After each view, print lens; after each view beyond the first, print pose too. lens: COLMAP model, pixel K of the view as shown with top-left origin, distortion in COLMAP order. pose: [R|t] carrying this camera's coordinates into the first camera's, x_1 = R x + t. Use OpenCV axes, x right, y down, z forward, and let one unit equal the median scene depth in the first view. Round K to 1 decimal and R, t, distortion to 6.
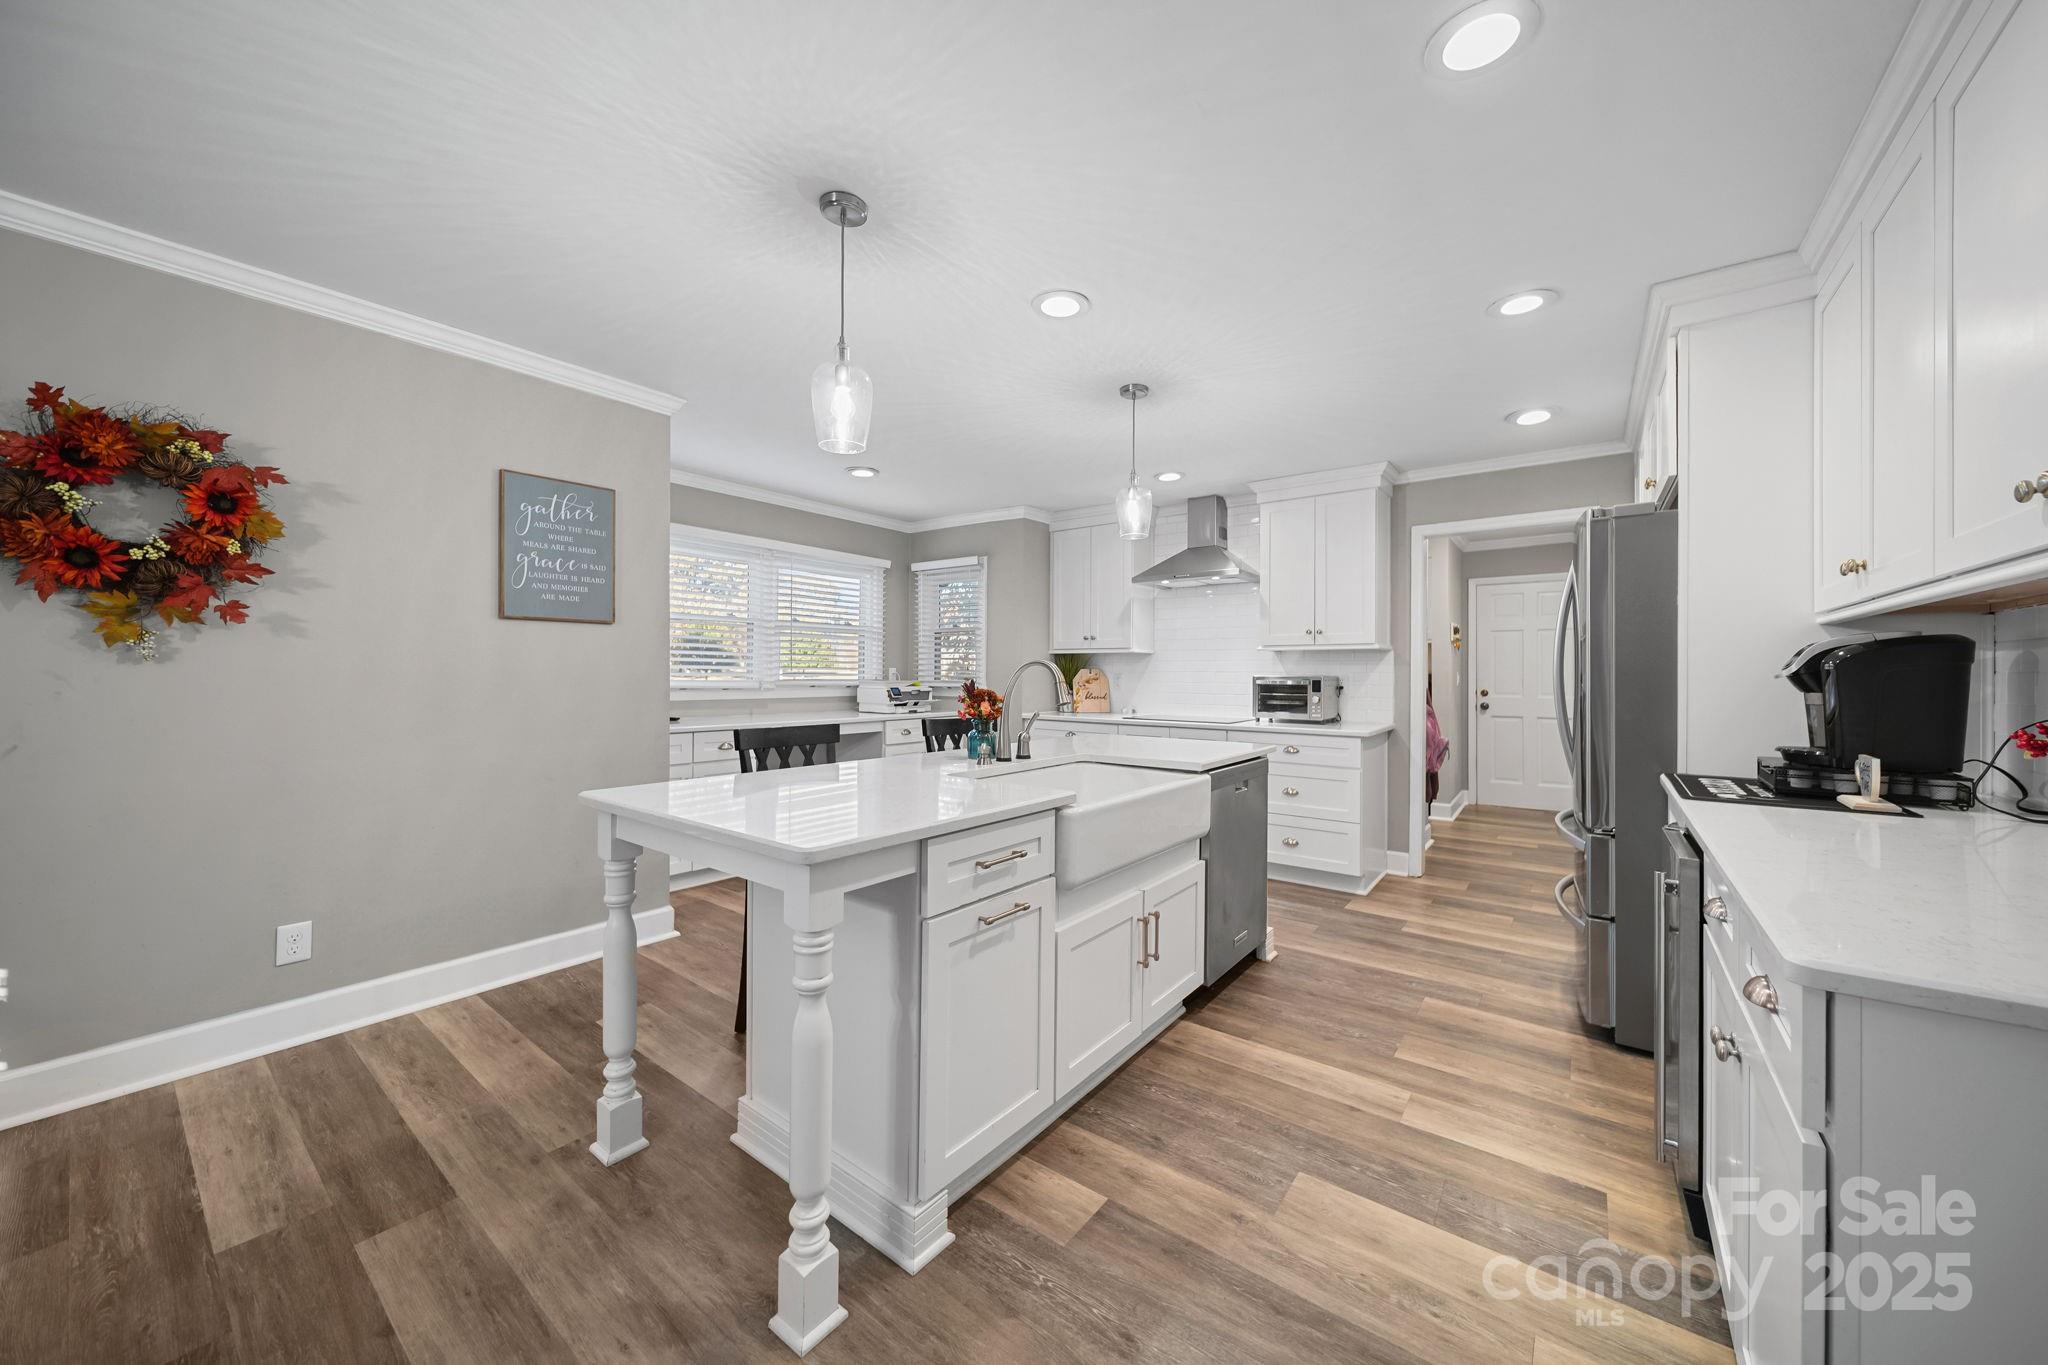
lens RADIAL K [[741.4, 0, 1034.0], [0, 741.4, 678.7], [0, 0, 1]] dist [-0.007190, -0.000283]
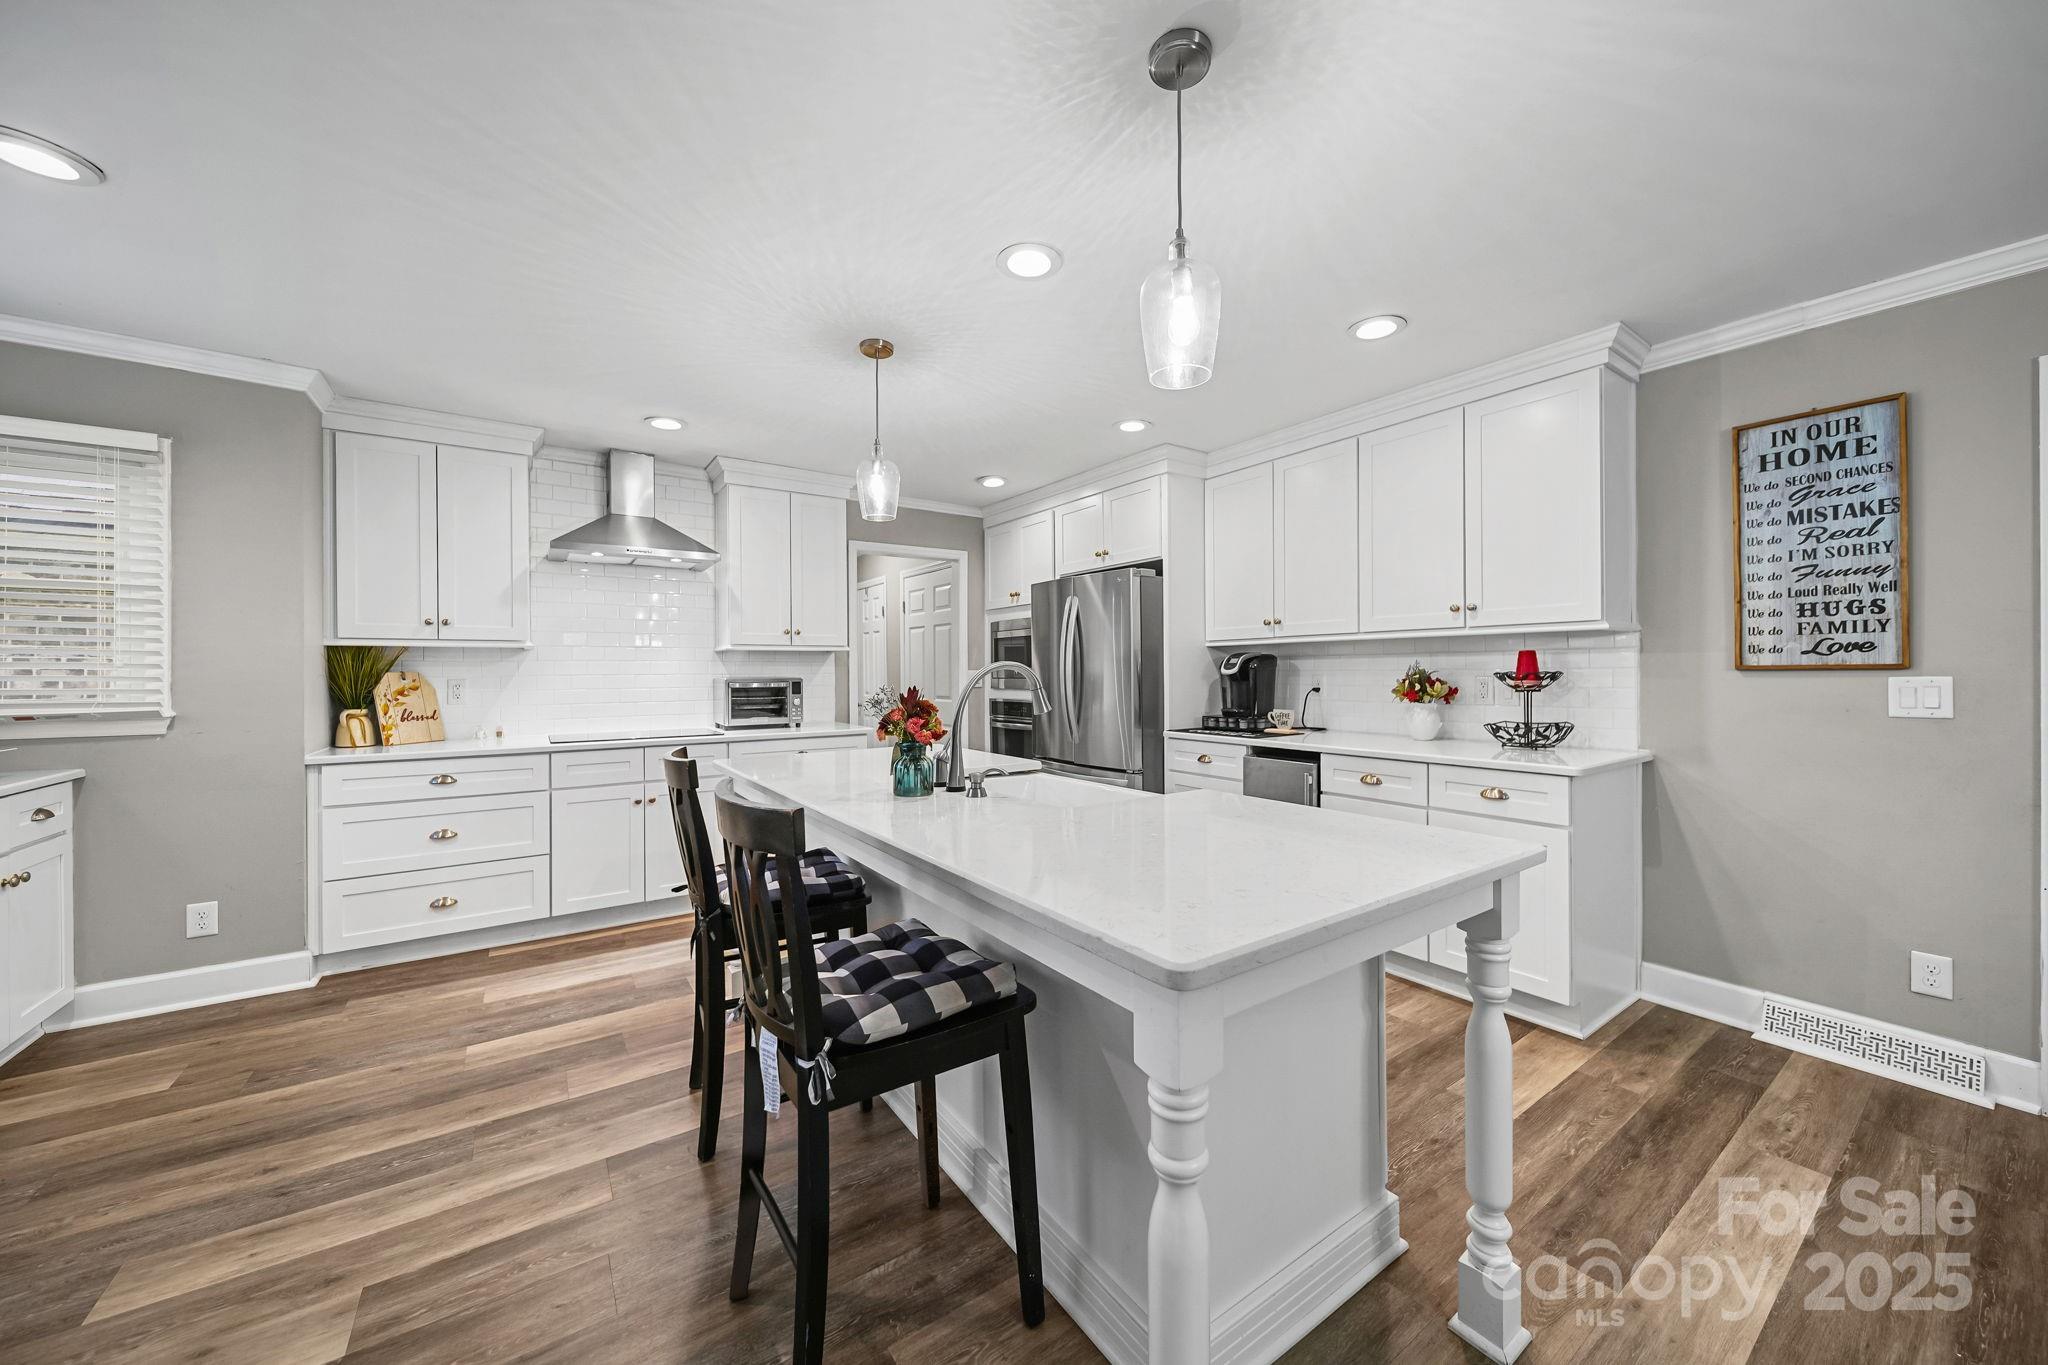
lens RADIAL K [[741.4, 0, 1030.9], [0, 741.4, 674.0], [0, 0, 1]] dist [-0.007190, -0.000283]
pose [[0.285532, -0.009145, 0.958326, -0.450441], [0.015826, 0.999863, 0.004826, -0.007969], [-0.958239, 0.013788, 0.285637, 0.414535]]
